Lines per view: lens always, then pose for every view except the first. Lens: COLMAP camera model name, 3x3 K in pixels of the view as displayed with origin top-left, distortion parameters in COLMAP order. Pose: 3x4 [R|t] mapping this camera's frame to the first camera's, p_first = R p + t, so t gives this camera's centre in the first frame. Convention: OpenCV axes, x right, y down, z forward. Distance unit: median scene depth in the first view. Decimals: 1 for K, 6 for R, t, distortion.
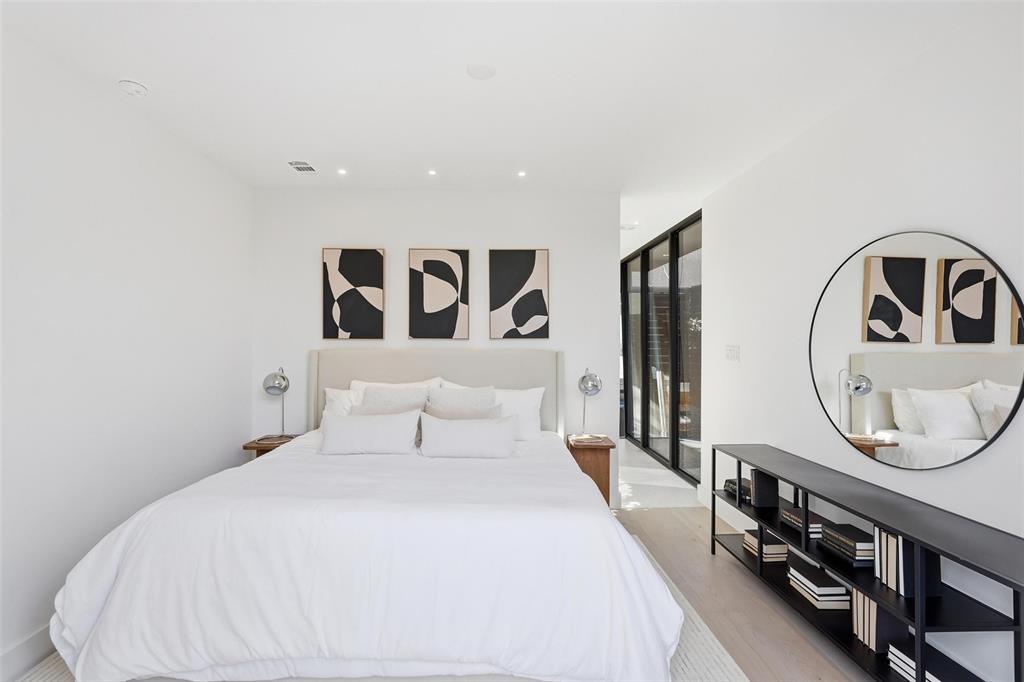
lens RADIAL K [[459.6, 0, 508.9], [0, 459.6, 343.7], [0, 0, 1]] dist [-0.011895, 0.005534]
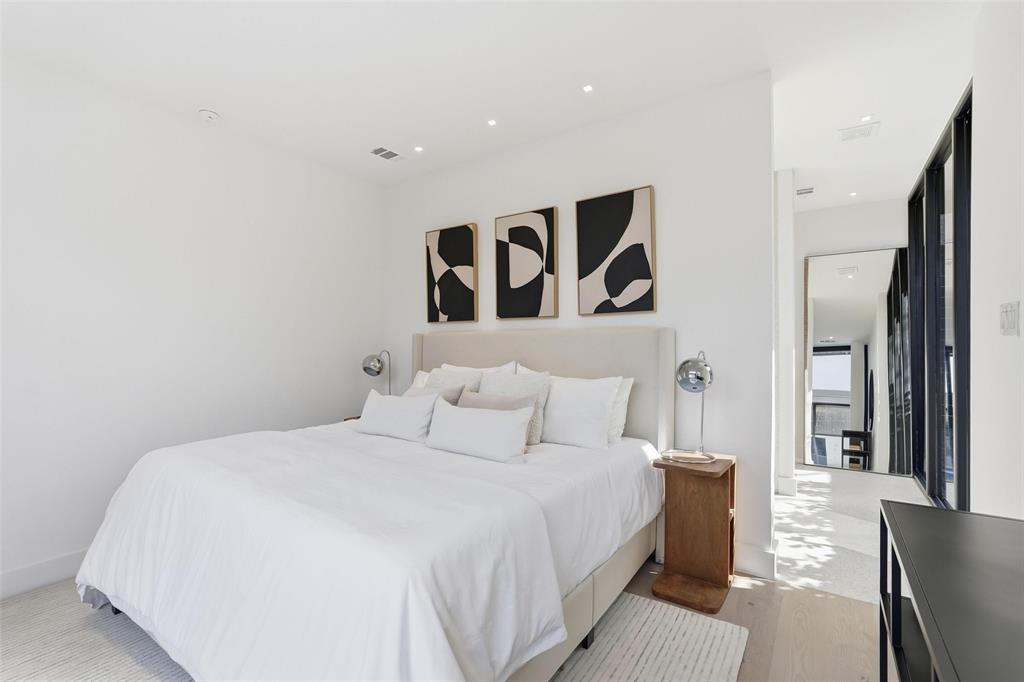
lens RADIAL K [[459.6, 0, 511.8], [0, 459.6, 341.6], [0, 0, 1]] dist [-0.011895, 0.005534]
pose [[0.801780, -0.014062, -0.597454, 0.336756], [0.007090, 0.999877, -0.014020, 0.045339], [0.597577, 0.007005, 0.801781, 0.304099]]
